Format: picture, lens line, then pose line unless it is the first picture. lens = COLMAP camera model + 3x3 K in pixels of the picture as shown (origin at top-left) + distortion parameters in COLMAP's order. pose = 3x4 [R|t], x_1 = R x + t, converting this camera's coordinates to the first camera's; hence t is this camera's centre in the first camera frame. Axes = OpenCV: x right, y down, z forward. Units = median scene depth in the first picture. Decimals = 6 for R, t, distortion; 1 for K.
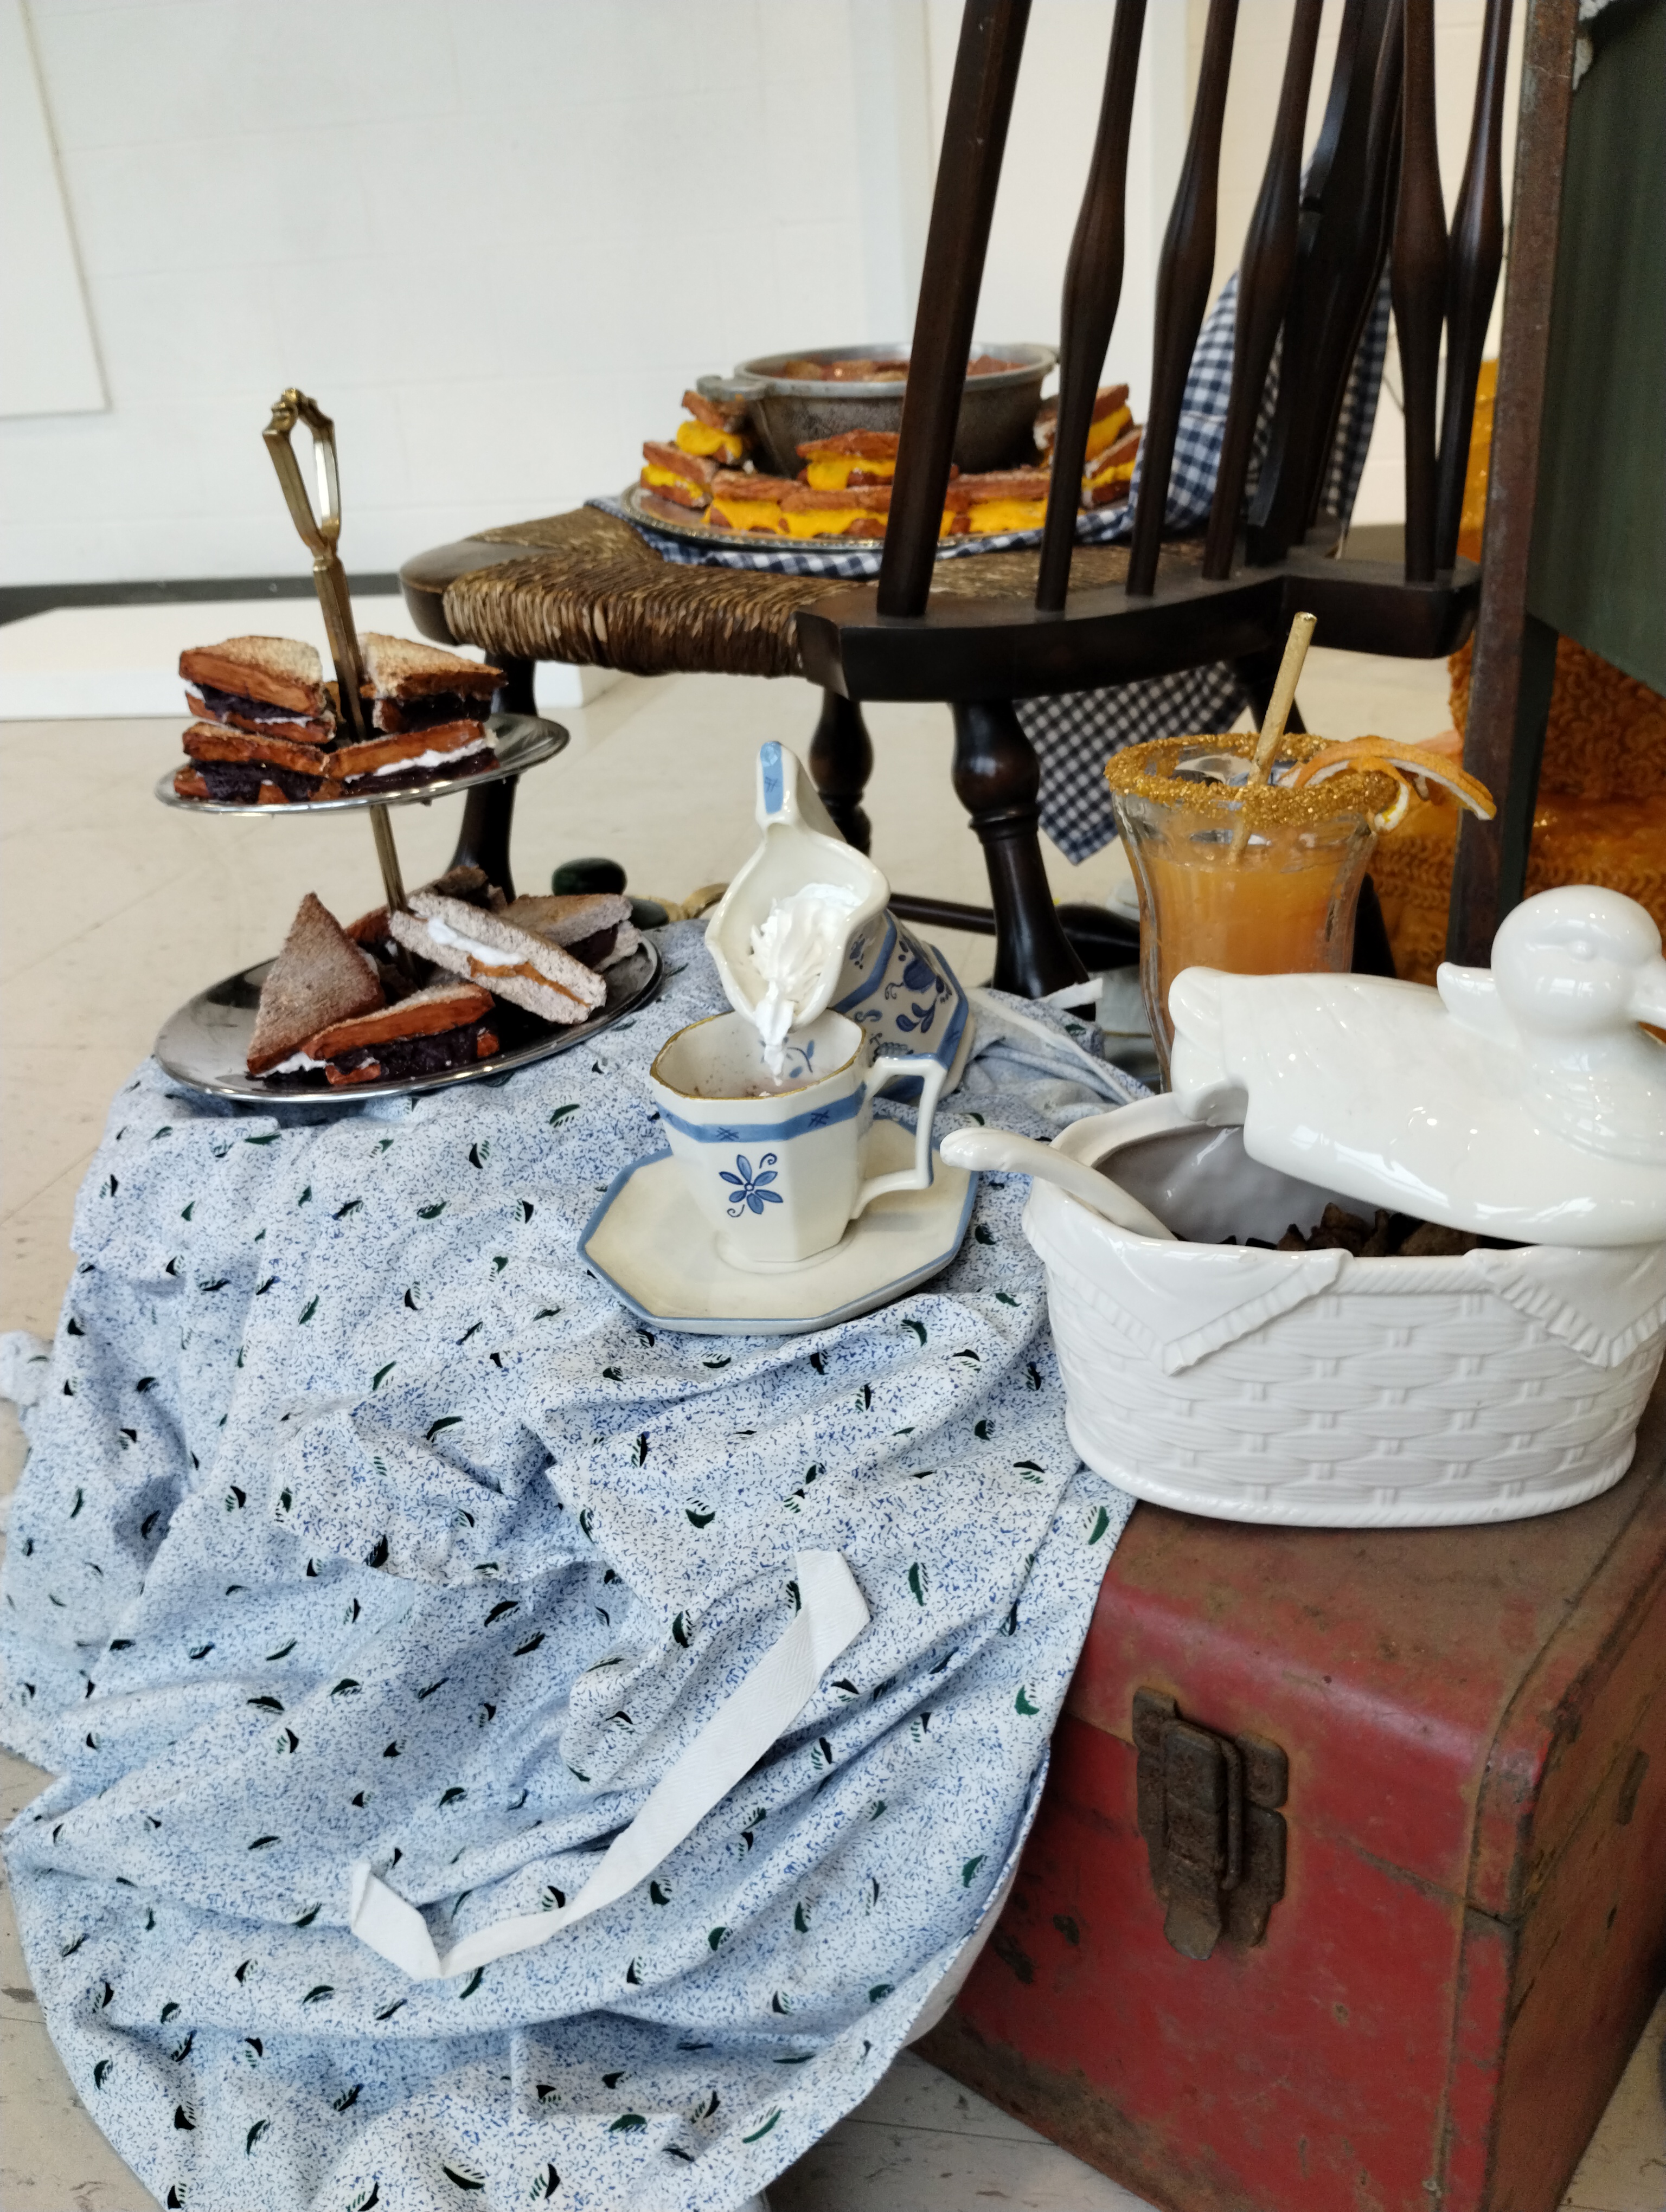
lens RADIAL K [[1836.0, 0, 866.6], [0, 1836.0, 1124.6], [0, 0, 1]] dist [0.070310, -0.085378]
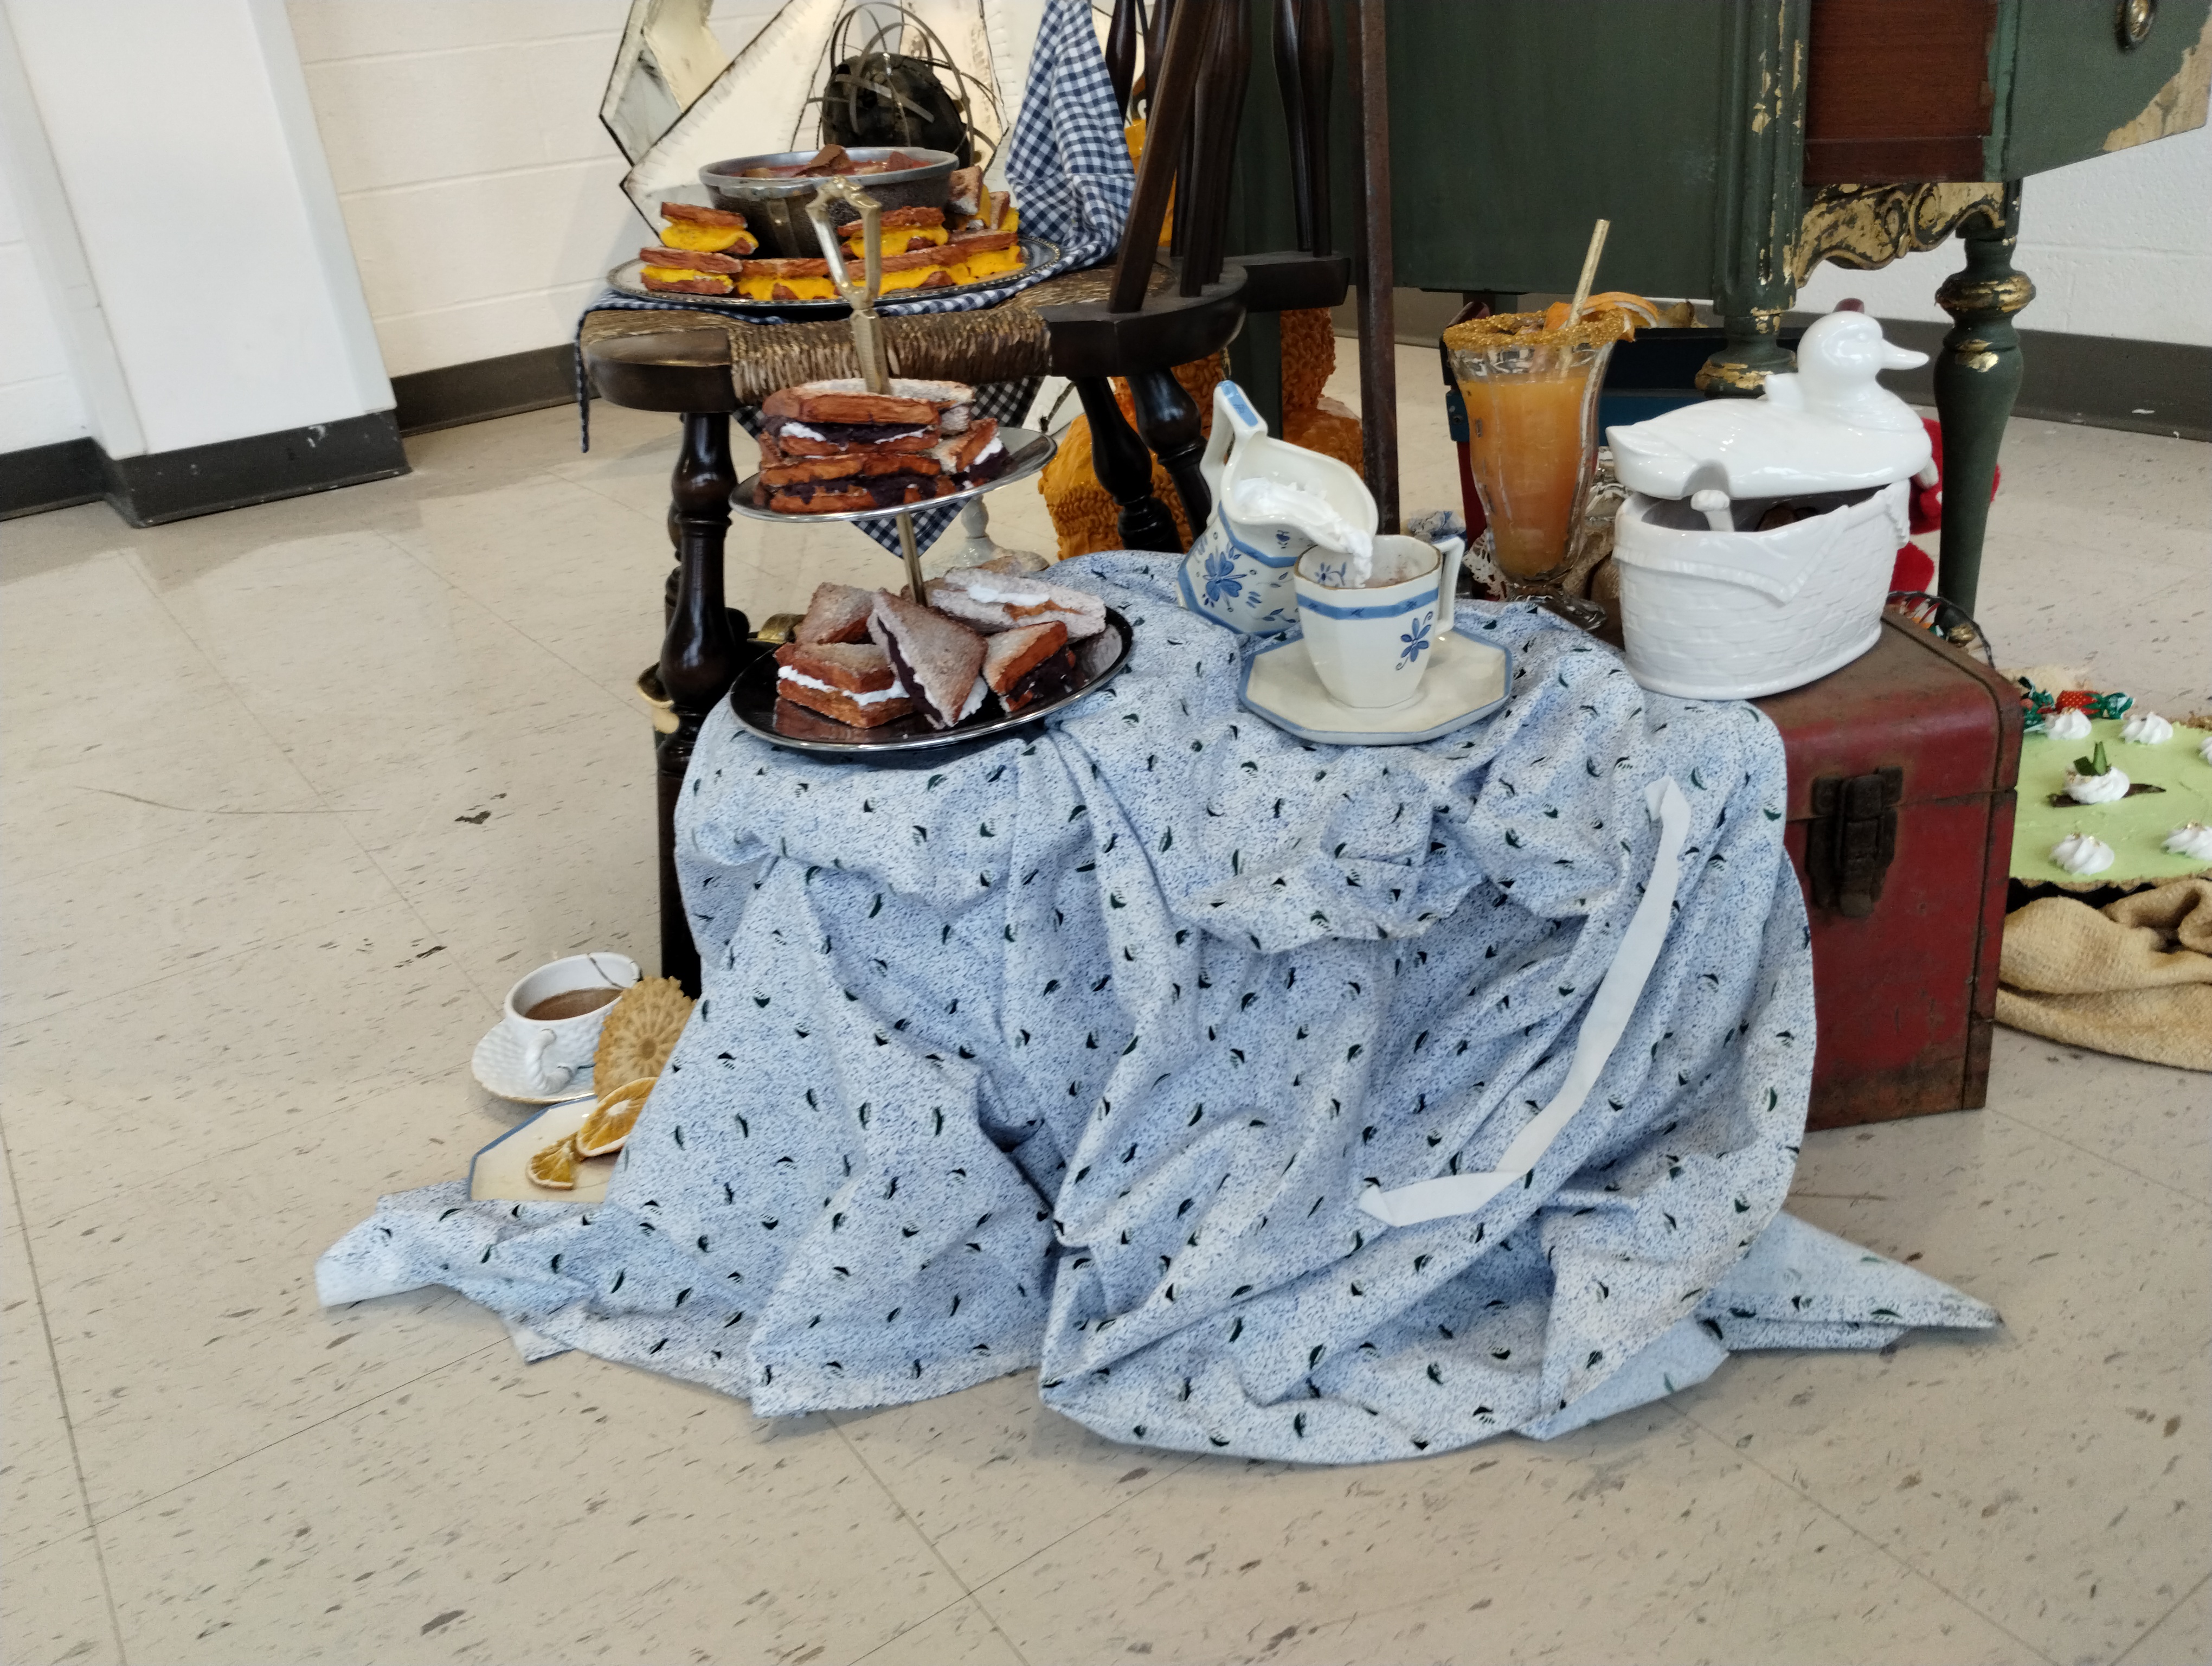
lens RADIAL K [[1836.0, 0, 1088.3], [0, 1836.0, 822.2], [0, 0, 1]] dist [0.070310, -0.085378]
pose [[0.719454, -0.295258, 0.628656, -1.212136], [0.345926, 0.937216, 0.044289, 0.012845], [-0.602263, 0.185604, 0.776421, 0.019905]]
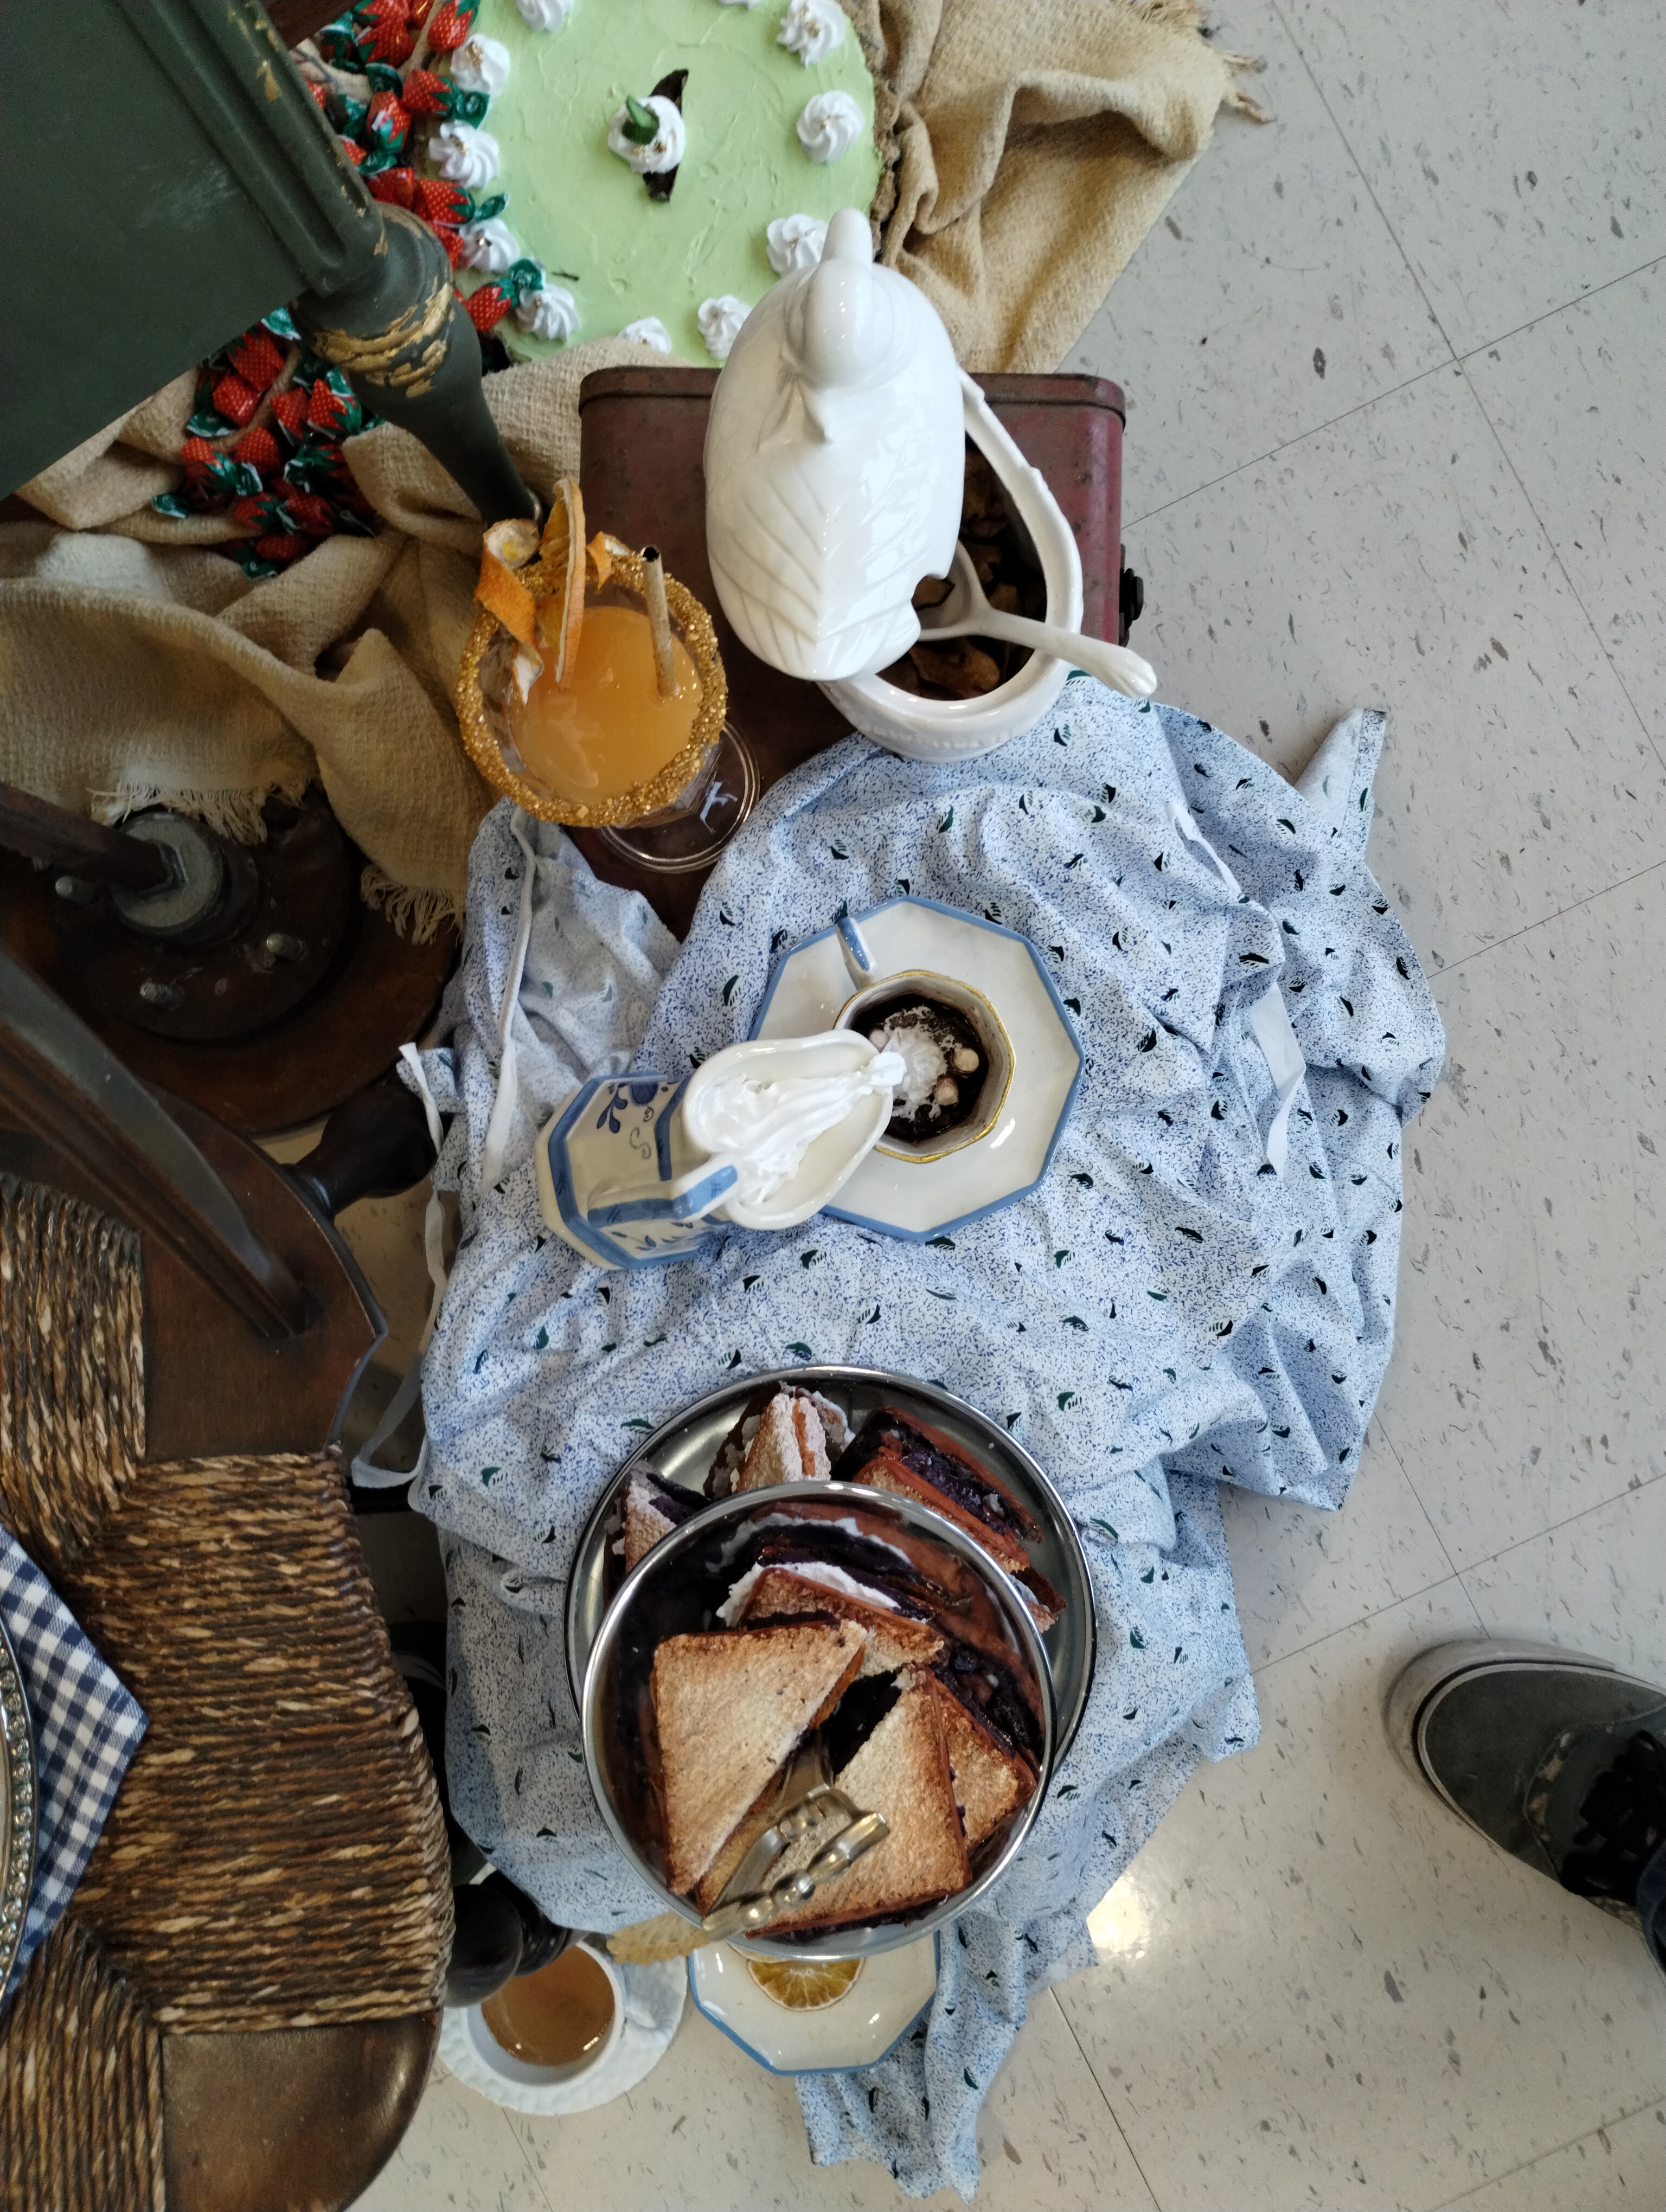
lens RADIAL K [[1836.0, 0, 843.6], [0, 1836.0, 1113.2], [0, 0, 1]] dist [0.070310, -0.085378]
pose [[-0.596030, -0.797017, 0.097532, -0.162714], [0.399361, -0.188869, 0.897129, -1.074117], [-0.696606, 0.573666, 0.430869, 0.560578]]
